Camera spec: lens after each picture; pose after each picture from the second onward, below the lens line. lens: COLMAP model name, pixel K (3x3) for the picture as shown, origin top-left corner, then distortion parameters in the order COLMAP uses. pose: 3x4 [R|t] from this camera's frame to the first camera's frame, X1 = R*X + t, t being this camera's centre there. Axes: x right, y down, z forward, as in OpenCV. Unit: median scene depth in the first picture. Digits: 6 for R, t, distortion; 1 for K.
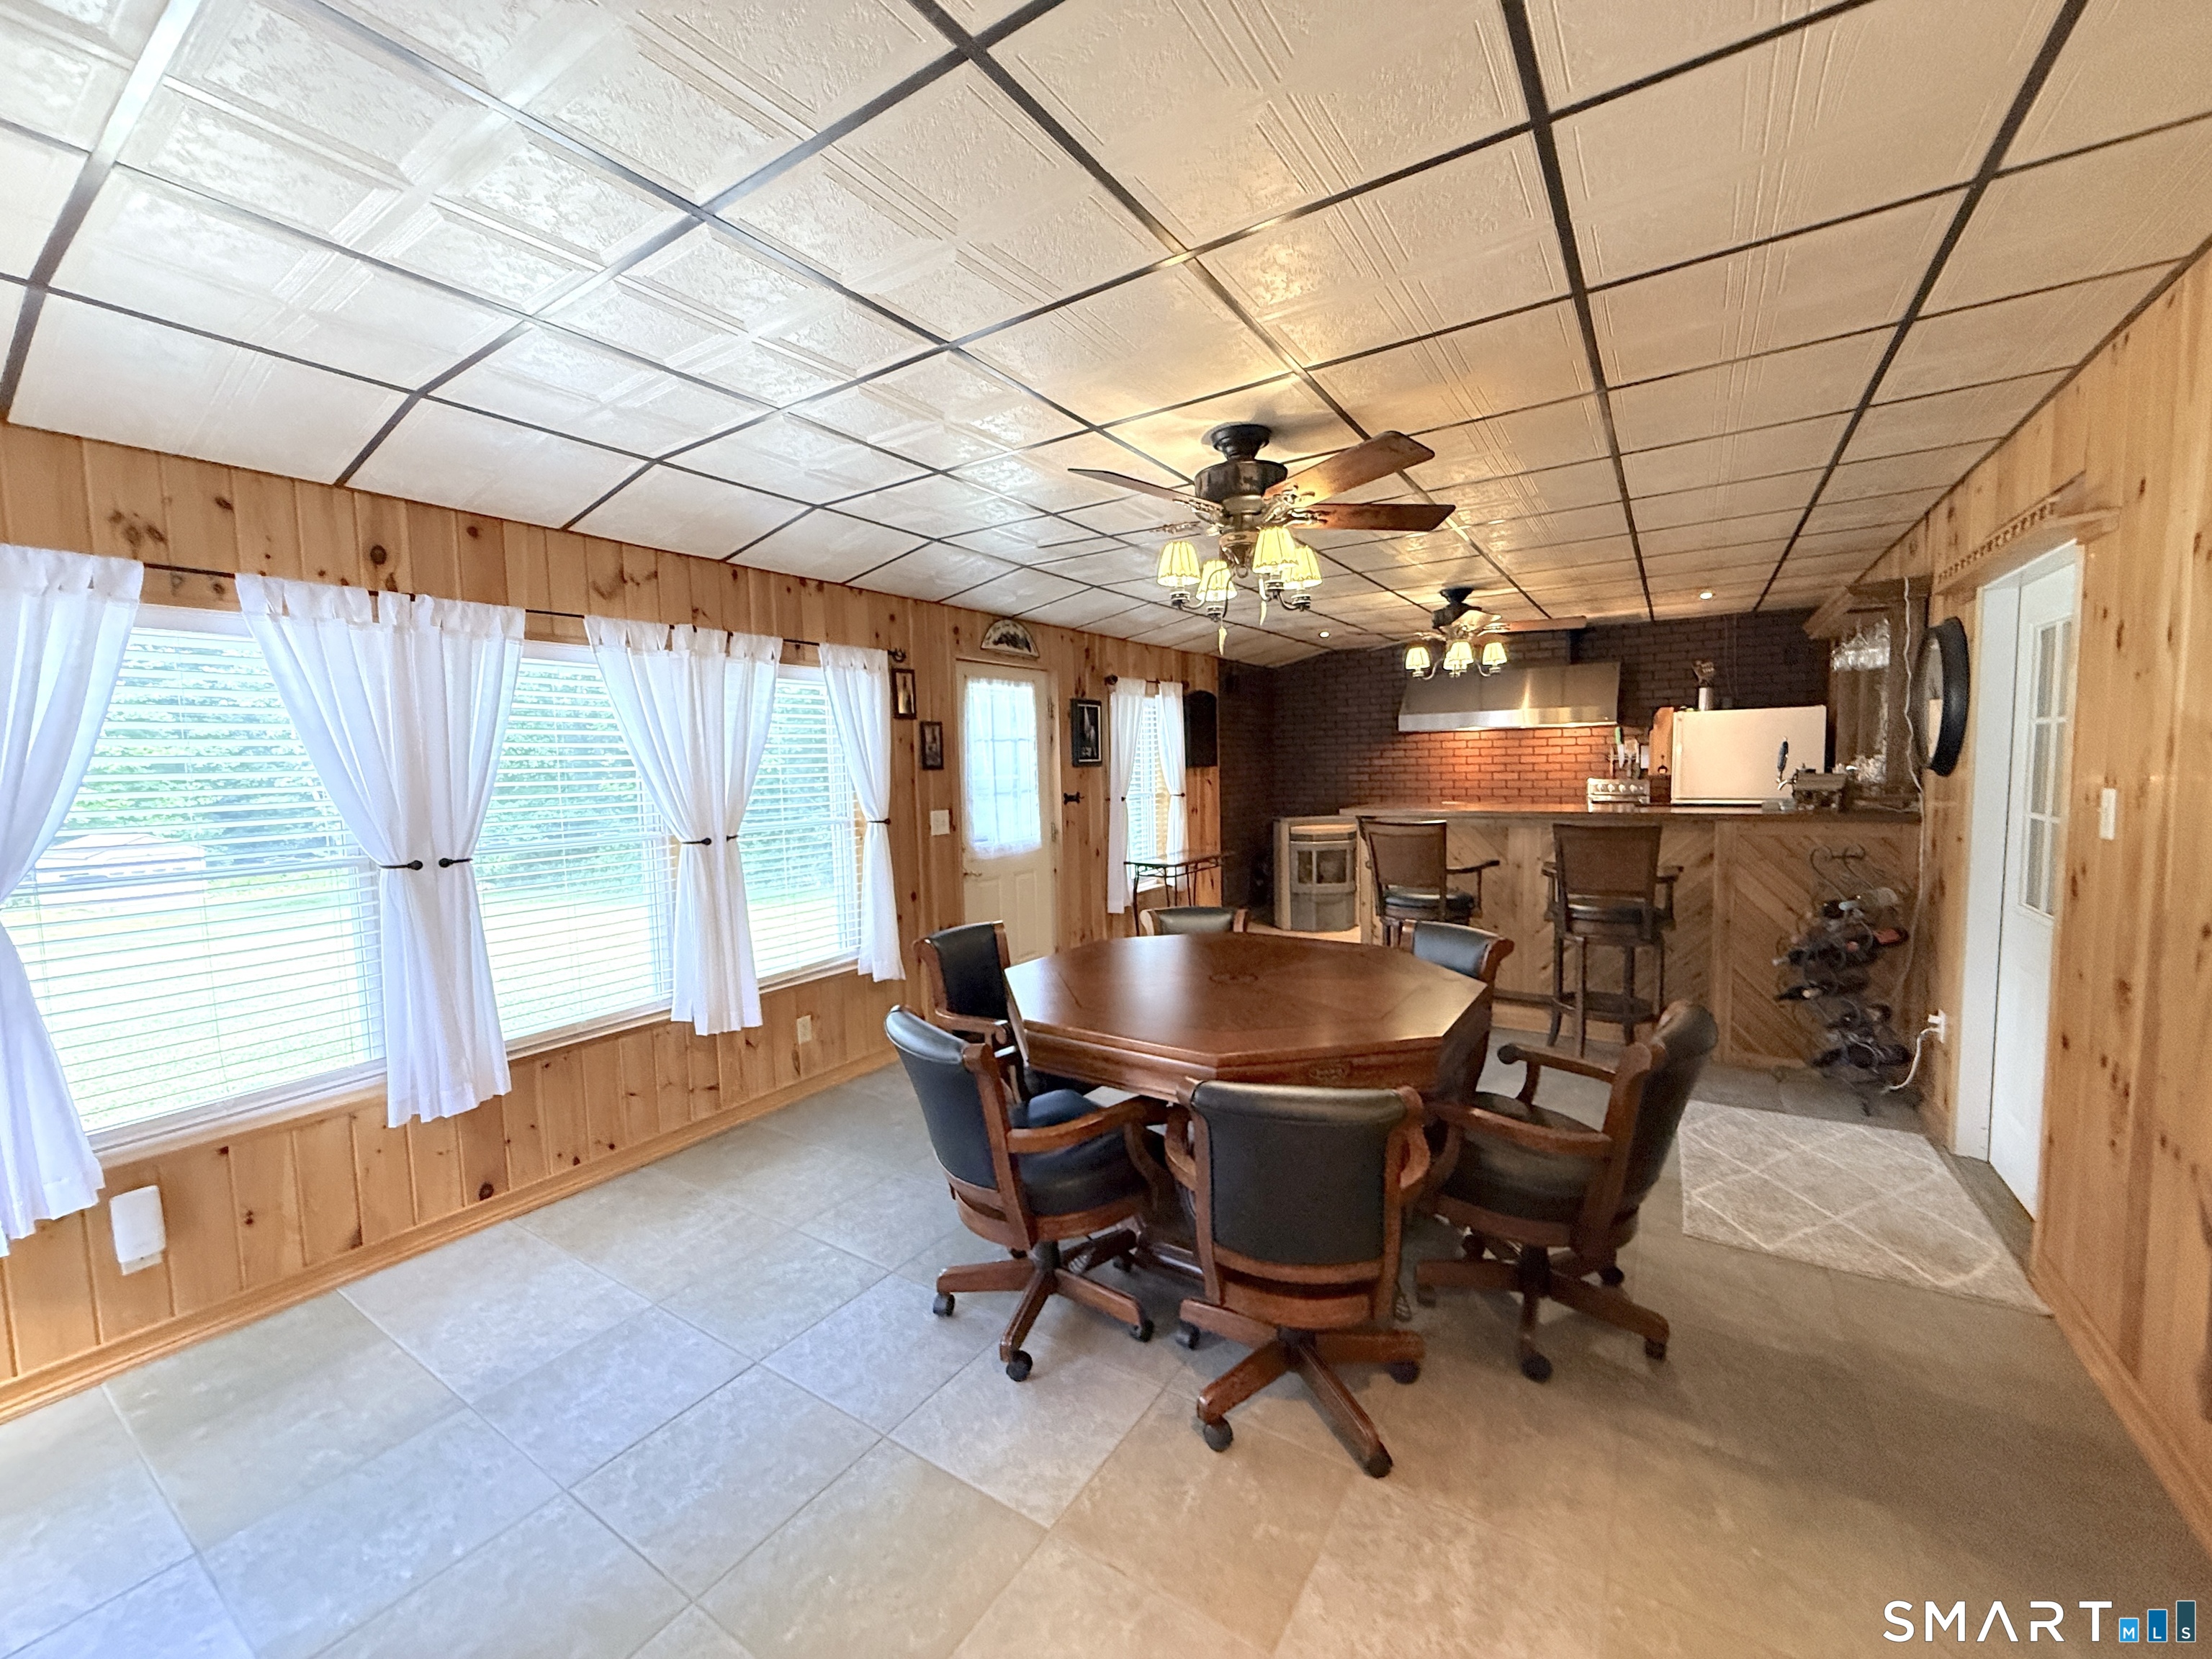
lens RADIAL K [[881.7, 0, 1091.9], [0, 881.7, 827.6], [0, 0, 1]] dist [0.001326, -0.000371]
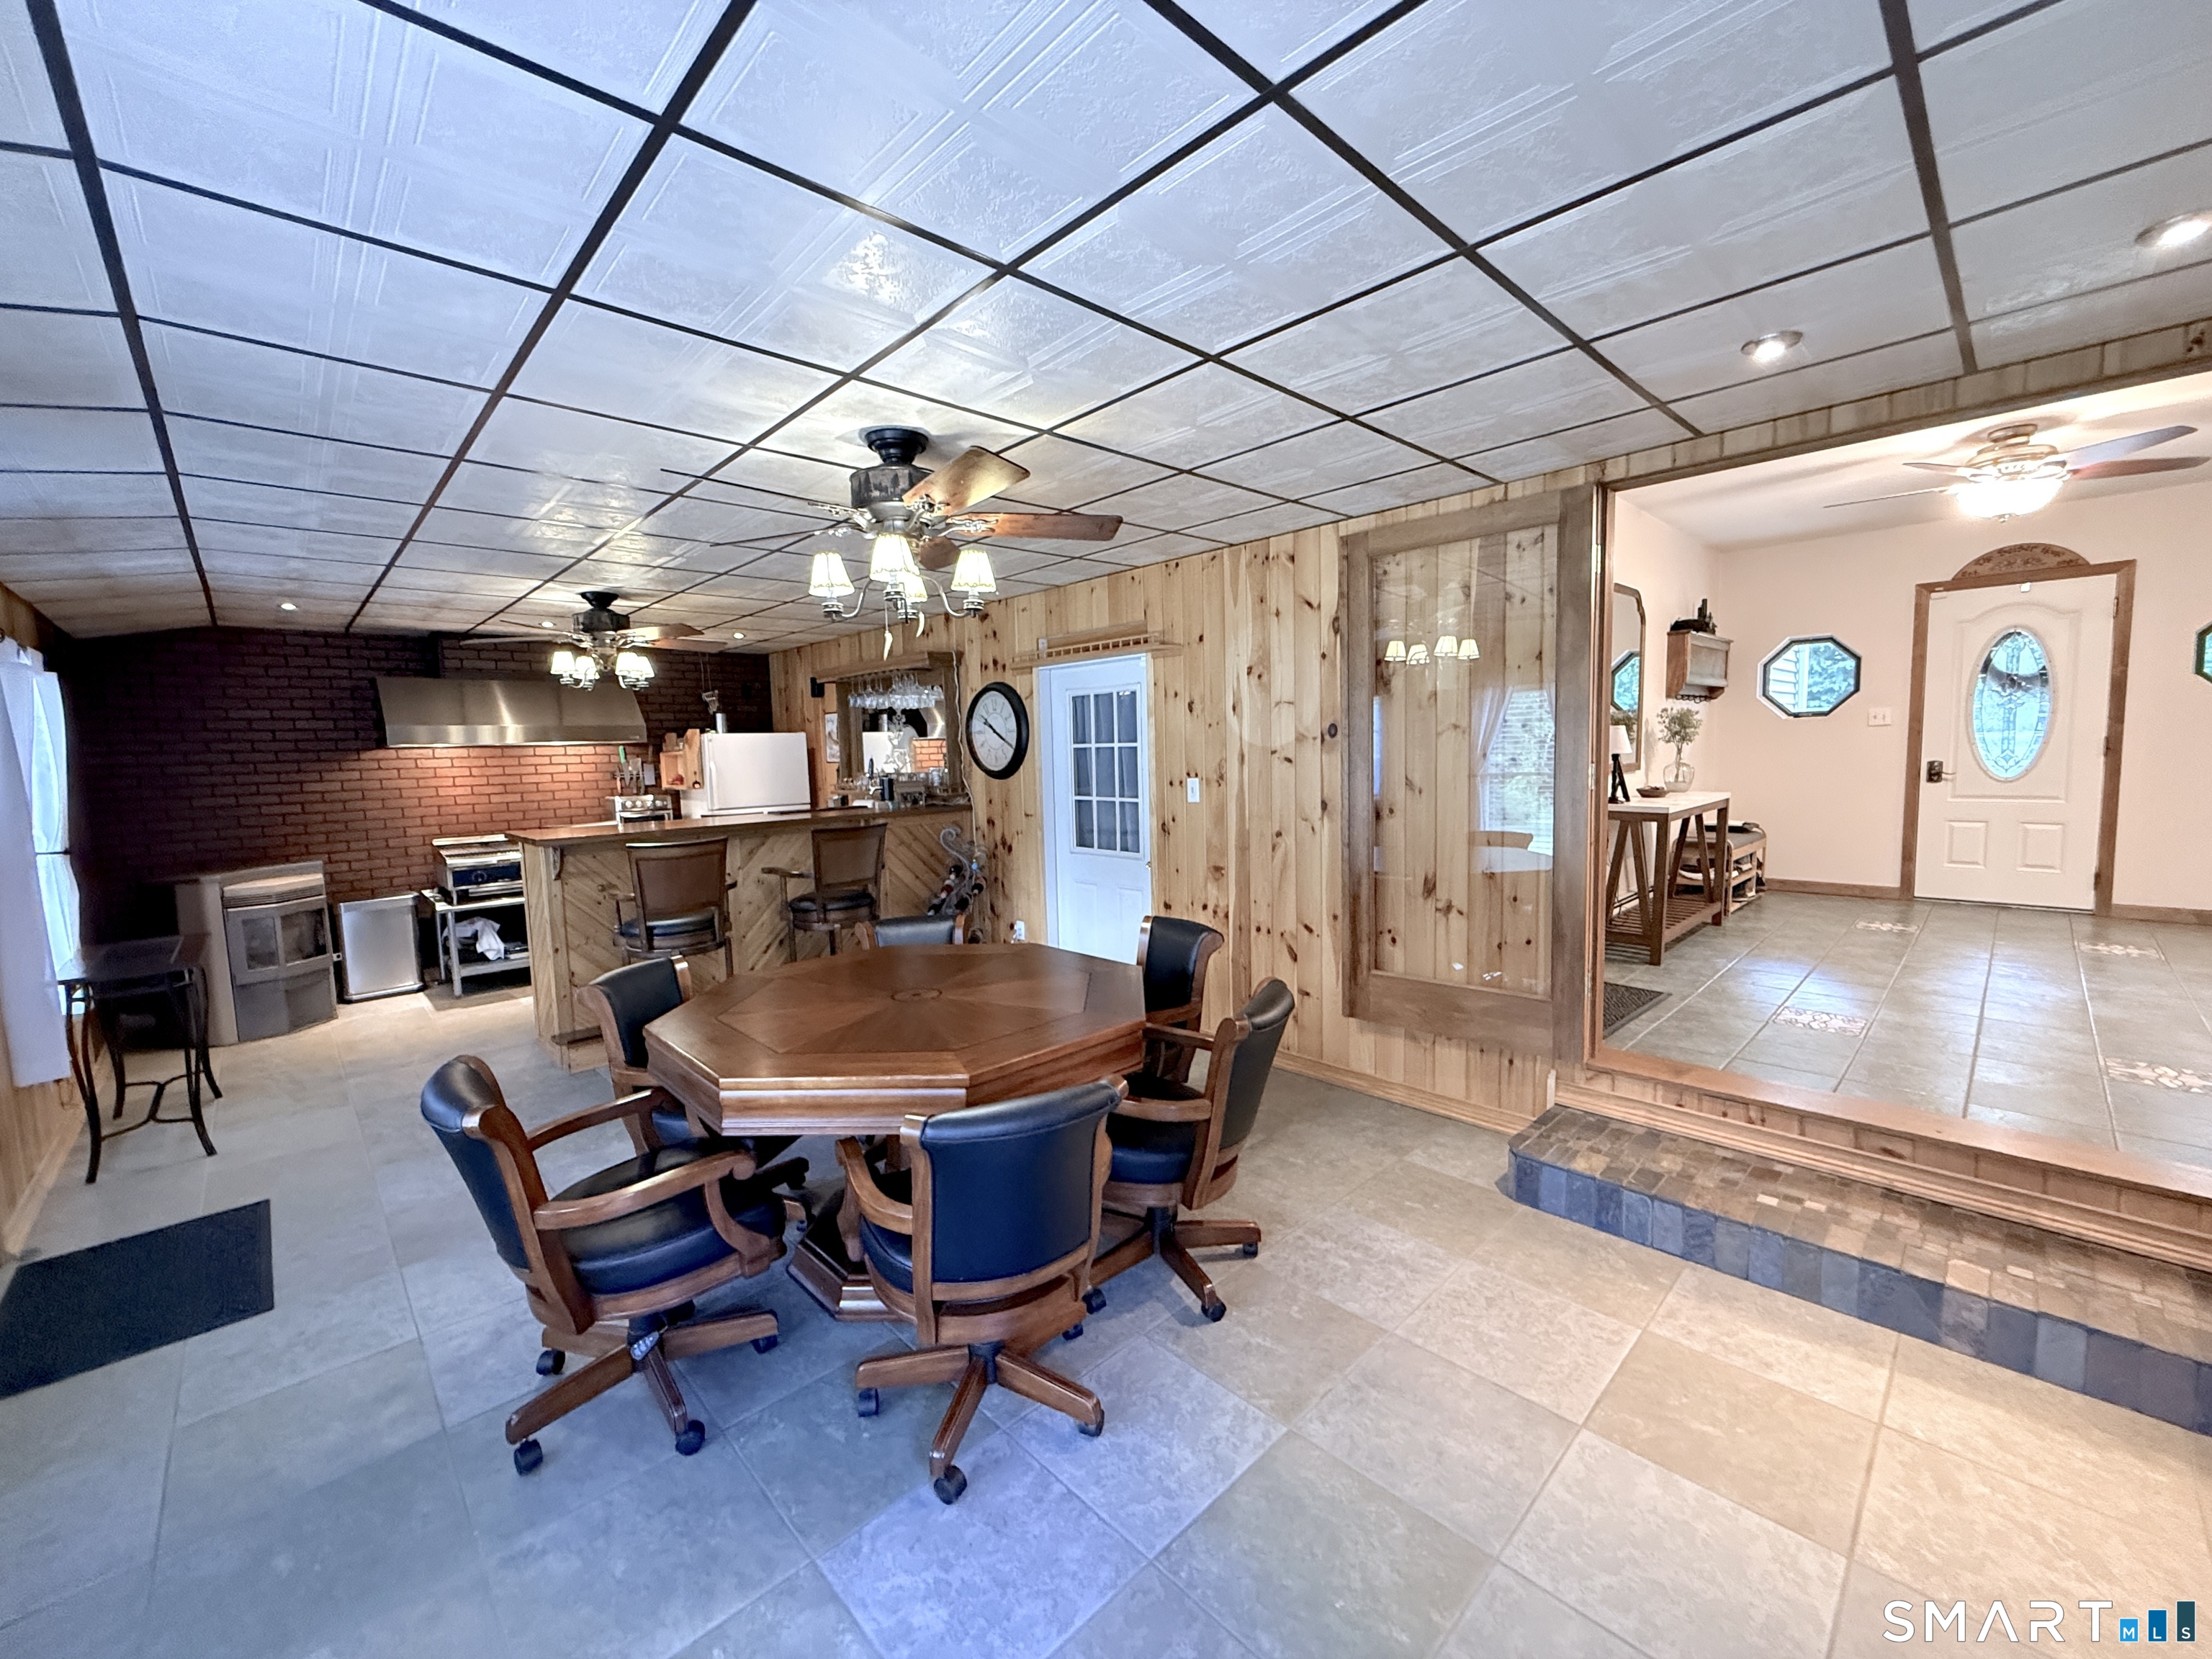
lens RADIAL K [[881.7, 0, 1101.9], [0, 881.7, 828.4], [0, 0, 1]] dist [0.001326, -0.000371]
pose [[0.224531, -0.071653, 0.971829, -0.287143], [0.096017, 0.994067, 0.051108, -0.016513], [-0.969725, 0.081836, 0.230079, 0.222860]]
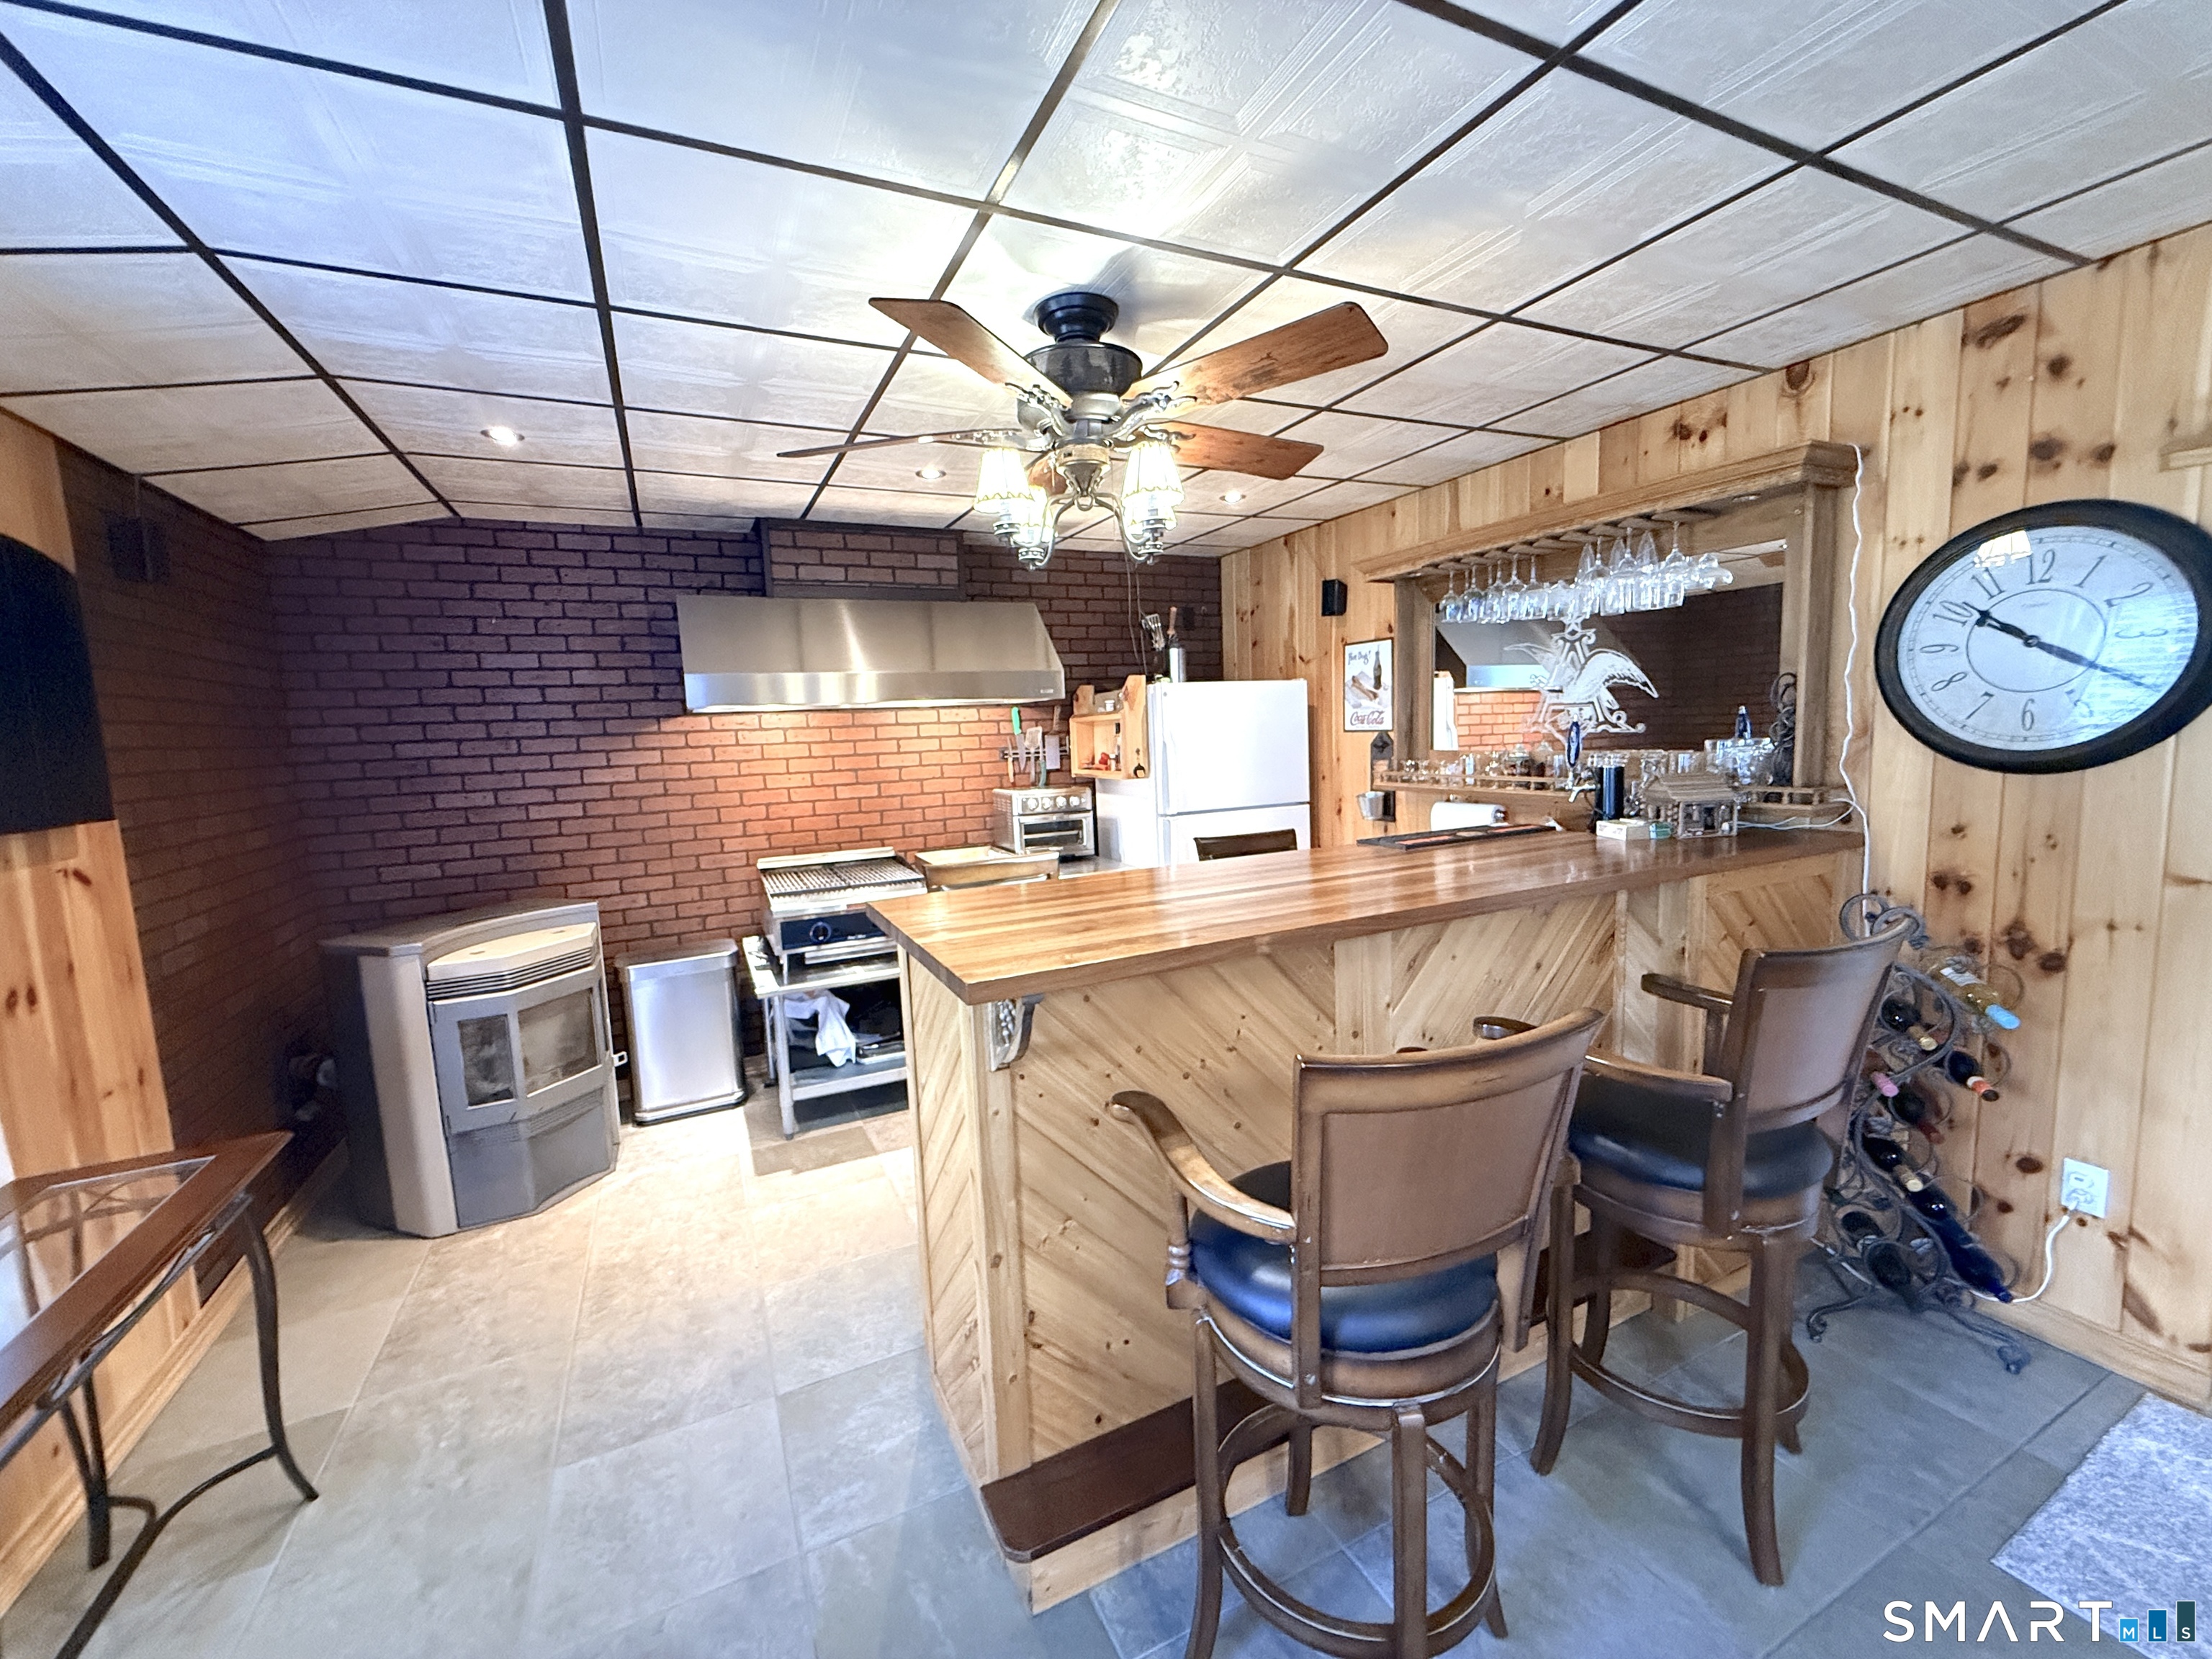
lens RADIAL K [[881.7, 0, 1098.3], [0, 881.7, 826.4], [0, 0, 1]] dist [0.001326, -0.000371]
pose [[0.515214, -0.094529, 0.851833, 0.065887], [0.092042, 0.994254, 0.054663, -0.056343], [-0.852105, 0.050241, 0.520954, 0.610788]]
